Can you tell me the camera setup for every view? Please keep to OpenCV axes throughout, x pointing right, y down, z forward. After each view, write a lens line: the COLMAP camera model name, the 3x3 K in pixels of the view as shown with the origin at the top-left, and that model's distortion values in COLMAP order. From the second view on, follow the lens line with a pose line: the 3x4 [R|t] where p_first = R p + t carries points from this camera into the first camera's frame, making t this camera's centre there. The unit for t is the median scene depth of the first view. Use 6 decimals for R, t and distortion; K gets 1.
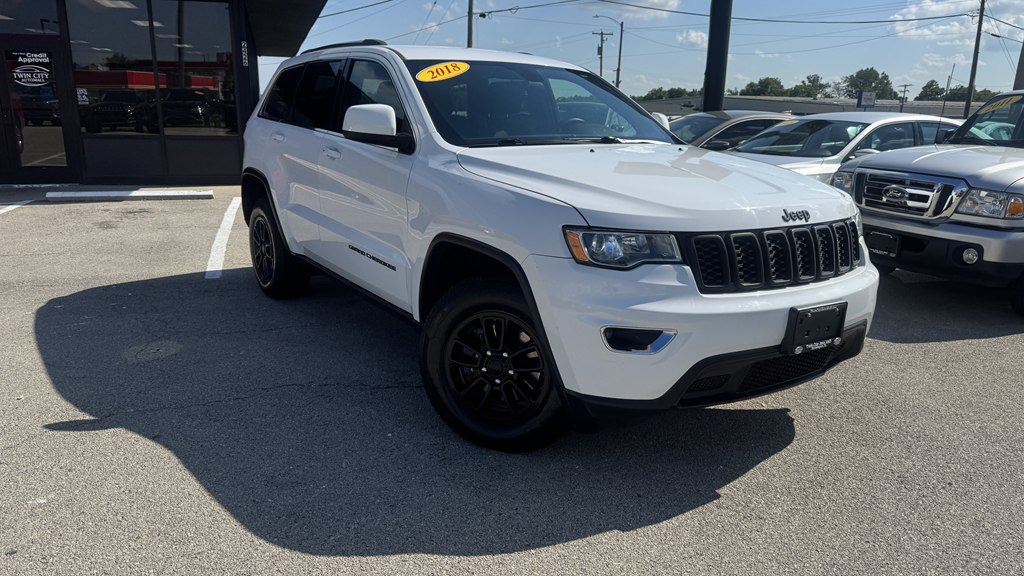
lens RADIAL K [[726.3, 0, 505.5], [0, 726.3, 282.9], [0, 0, 1]] dist [0.039602, -0.049469]
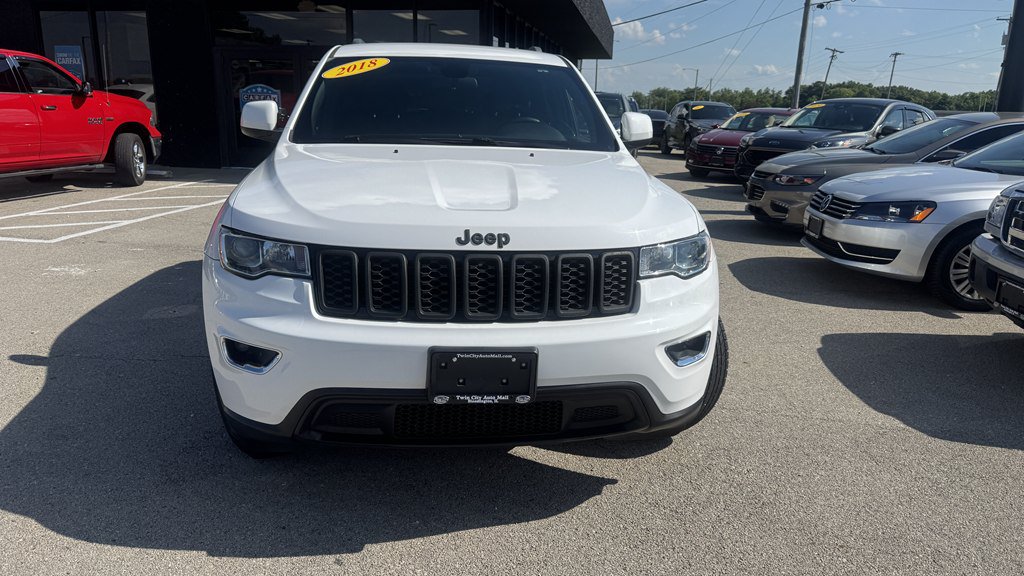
lens RADIAL K [[726.3, 0, 517.8], [0, 726.3, 287.9], [0, 0, 1]] dist [0.039602, -0.049469]
pose [[0.890453, 0.114294, -0.440488, 0.765553], [-0.111626, 0.993233, 0.032062, -0.064685], [0.441172, 0.020620, 0.897186, 0.278852]]
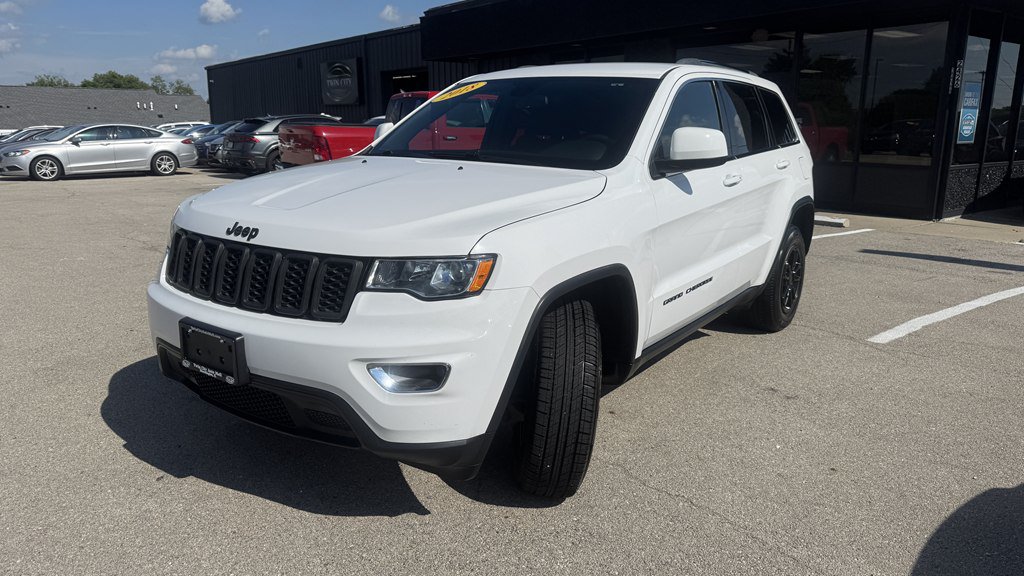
lens RADIAL K [[726.3, 0, 516.2], [0, 726.3, 294.3], [0, 0, 1]] dist [0.039602, -0.049469]
pose [[0.336203, 0.190943, -0.922230, 1.311633], [-0.217385, 0.968522, 0.121279, -0.192087], [0.916358, 0.159705, 0.367128, 0.954496]]
